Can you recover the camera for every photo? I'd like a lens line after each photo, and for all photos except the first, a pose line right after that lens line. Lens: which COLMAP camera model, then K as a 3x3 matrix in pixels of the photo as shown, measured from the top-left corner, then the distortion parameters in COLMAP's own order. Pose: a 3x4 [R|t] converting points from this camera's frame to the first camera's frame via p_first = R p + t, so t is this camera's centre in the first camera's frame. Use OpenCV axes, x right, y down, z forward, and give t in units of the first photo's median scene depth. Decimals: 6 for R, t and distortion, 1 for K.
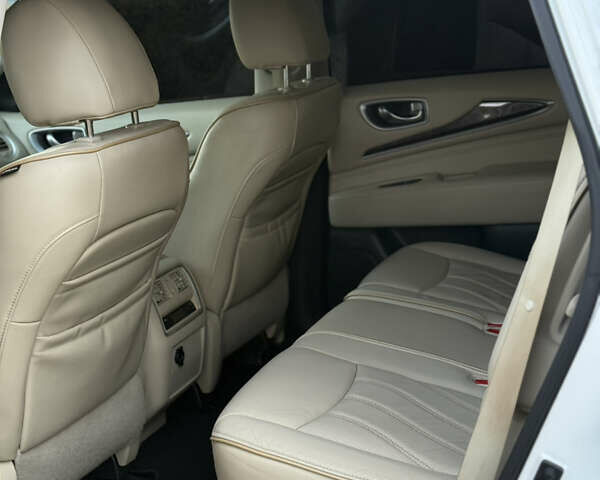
lens RADIAL K [[1133.6, 0, 300.0], [0, 1133.6, 240.0], [0, 0, 1]] dist [0.184426, -0.237257]
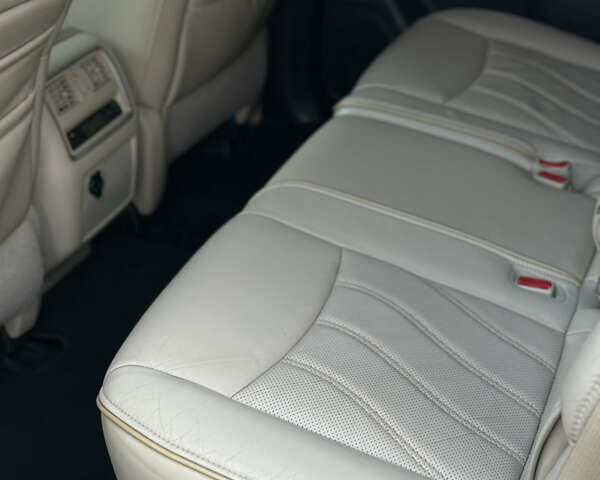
lens RADIAL K [[1133.6, 0, 300.0], [0, 1133.6, 240.0], [0, 0, 1]] dist [0.184426, -0.237257]
pose [[0.999378, 0.035007, -0.004258, 0.024548], [-0.032415, 0.959440, 0.280042, -0.066541], [0.013889, -0.279730, 0.959978, 0.314039]]
